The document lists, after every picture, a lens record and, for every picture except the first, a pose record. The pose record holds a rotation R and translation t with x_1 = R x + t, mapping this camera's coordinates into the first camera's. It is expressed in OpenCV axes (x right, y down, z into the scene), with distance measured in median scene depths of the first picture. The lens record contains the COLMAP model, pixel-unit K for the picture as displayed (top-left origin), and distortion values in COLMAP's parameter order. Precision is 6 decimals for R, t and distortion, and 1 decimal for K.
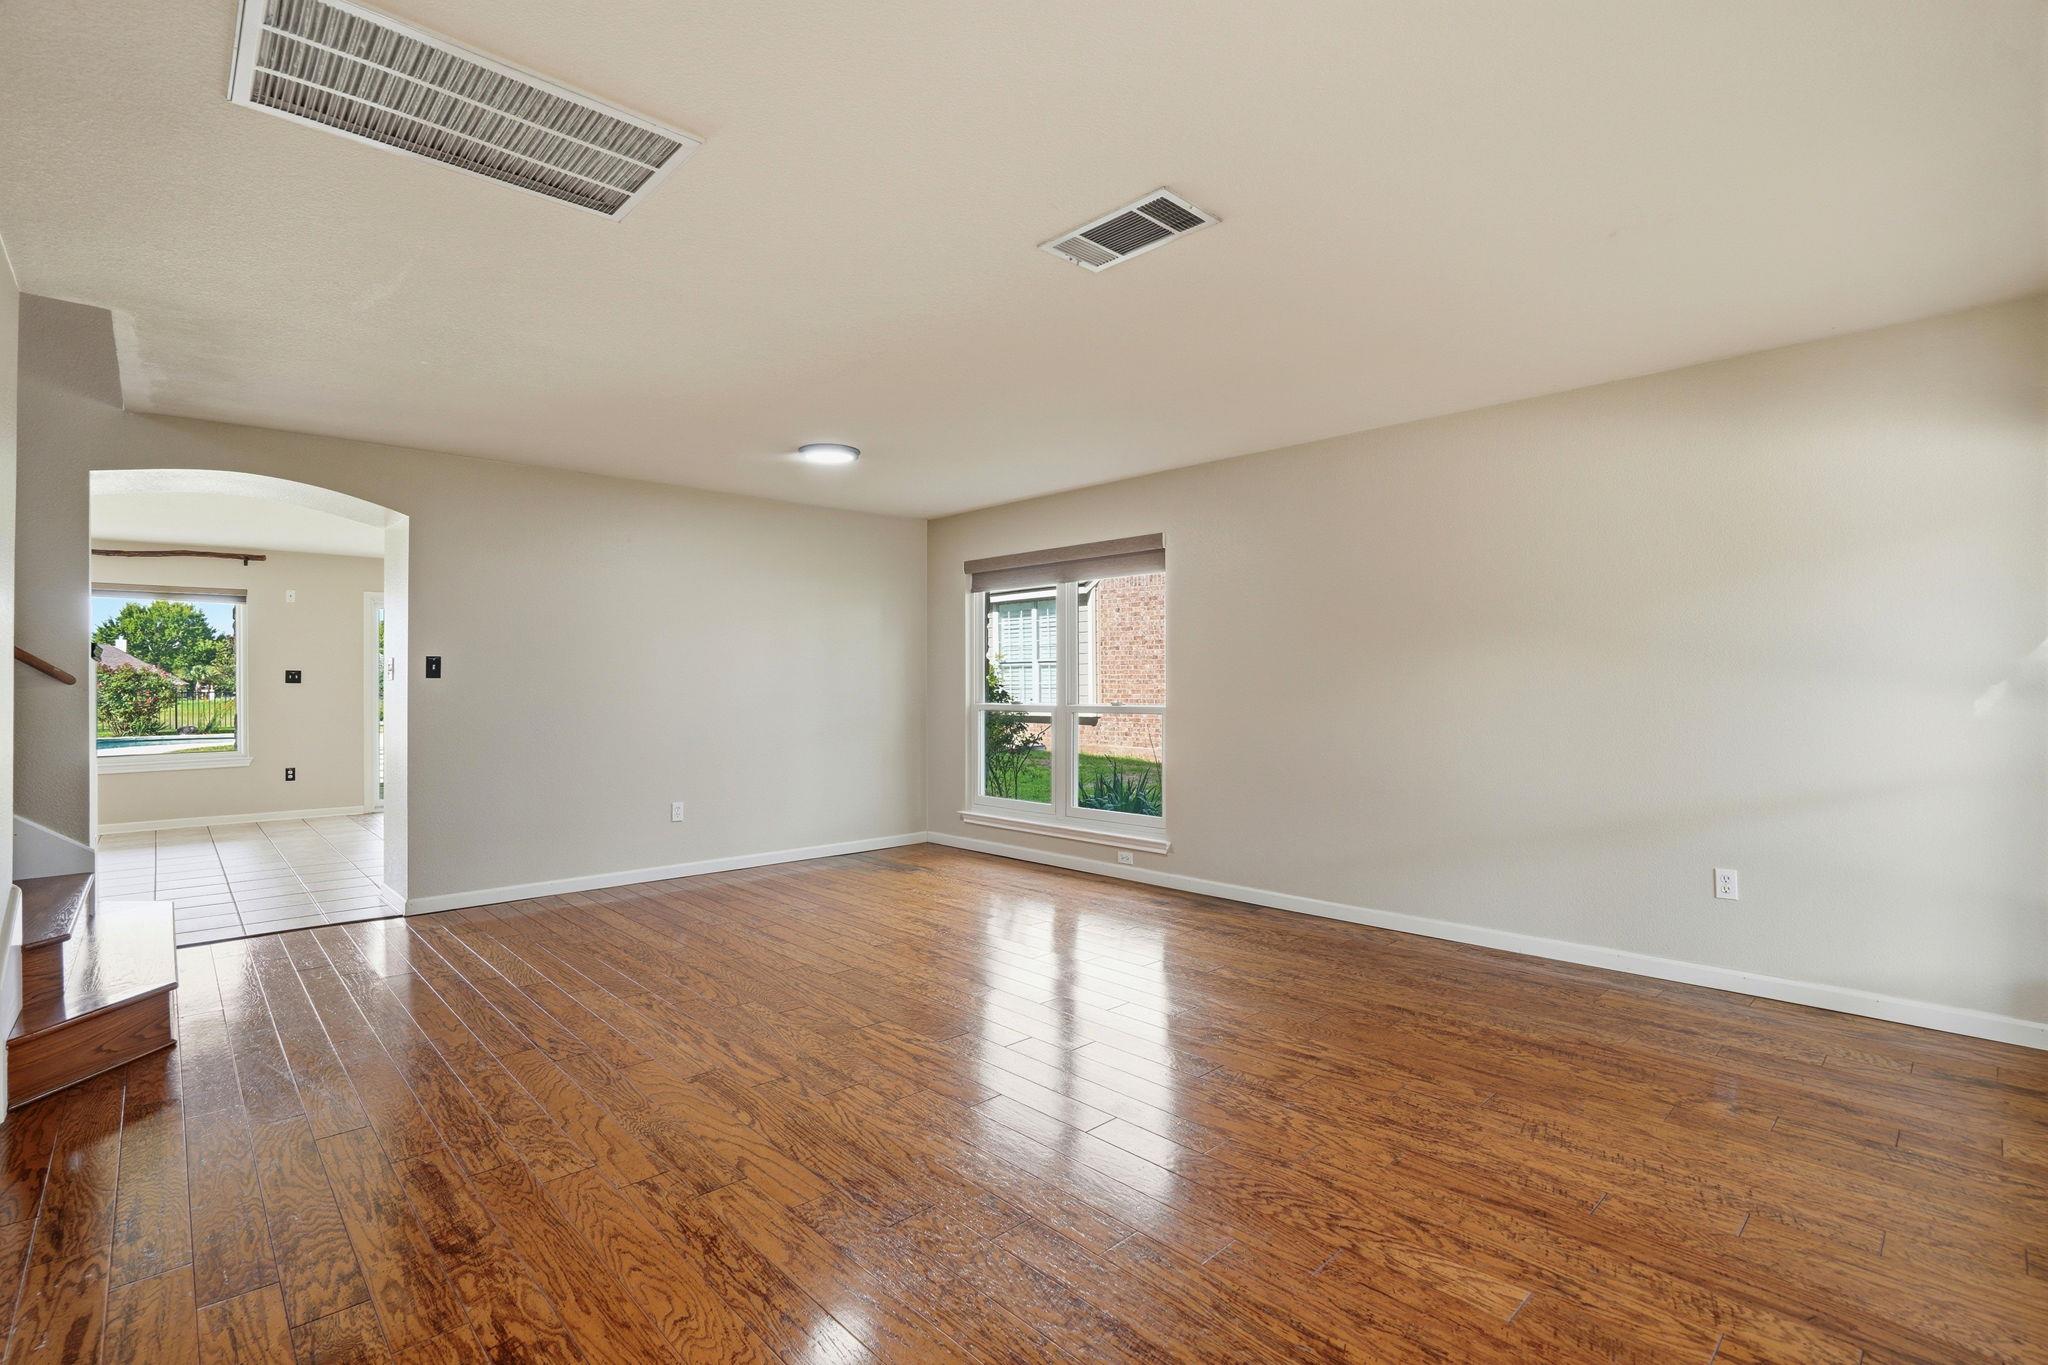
lens RADIAL K [[945.5, 0, 1020.0], [0, 945.5, 685.9], [0, 0, 1]] dist [-0.004472, -0.000211]
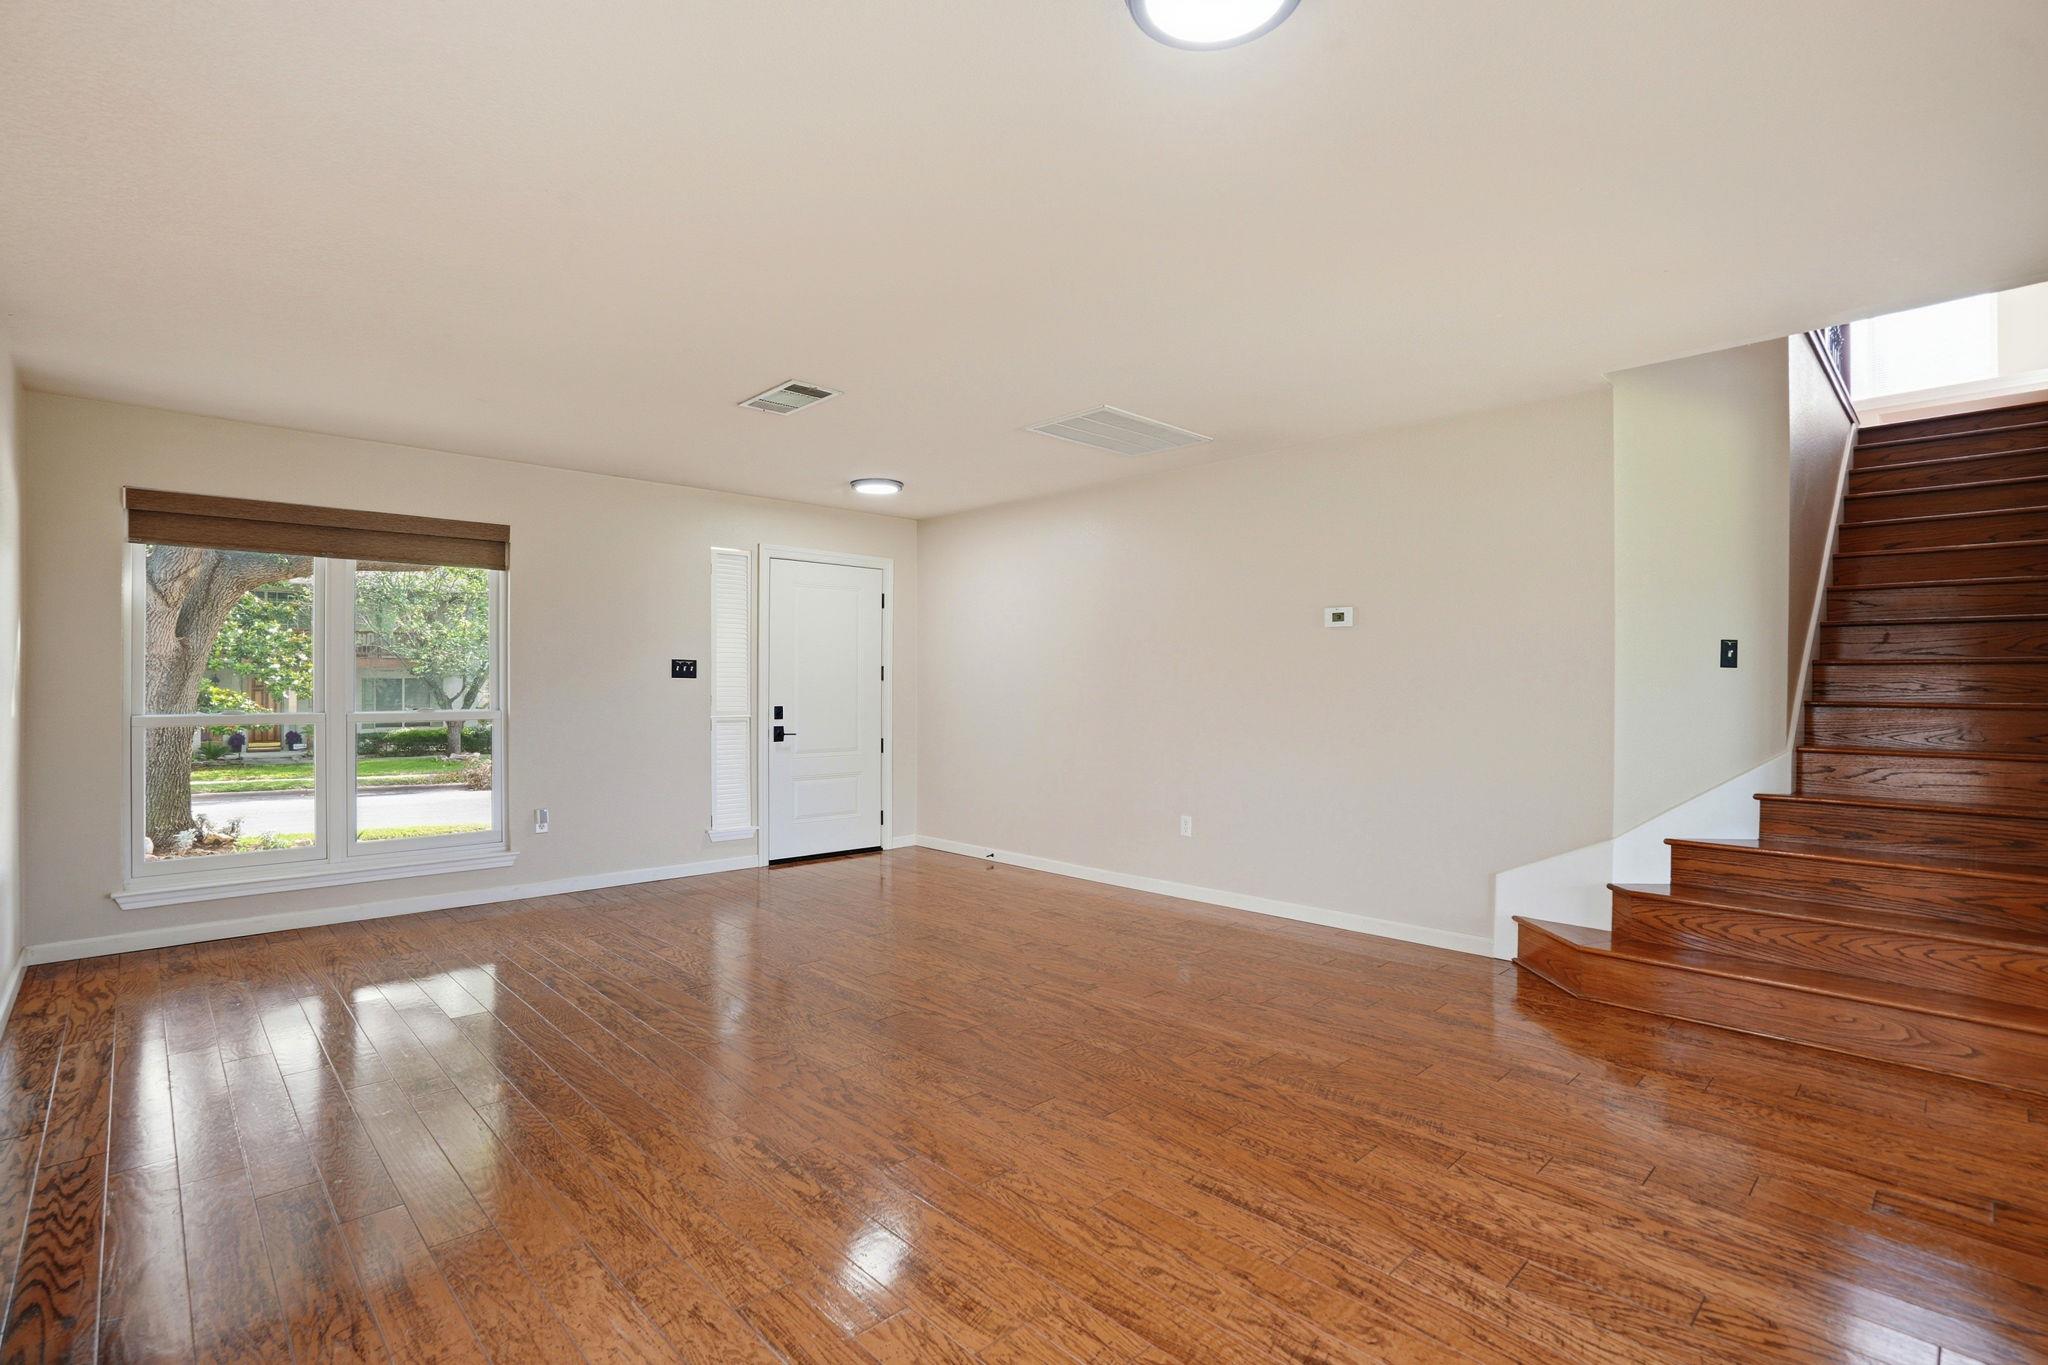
lens RADIAL K [[945.5, 0, 1028.7], [0, 945.5, 686.7], [0, 0, 1]] dist [-0.004472, -0.000211]
pose [[-0.999816, 0.006251, -0.018154, -0.211234], [0.006299, 0.999977, -0.002579, 0.001307], [0.018137, -0.002693, -0.999832, 2.114905]]
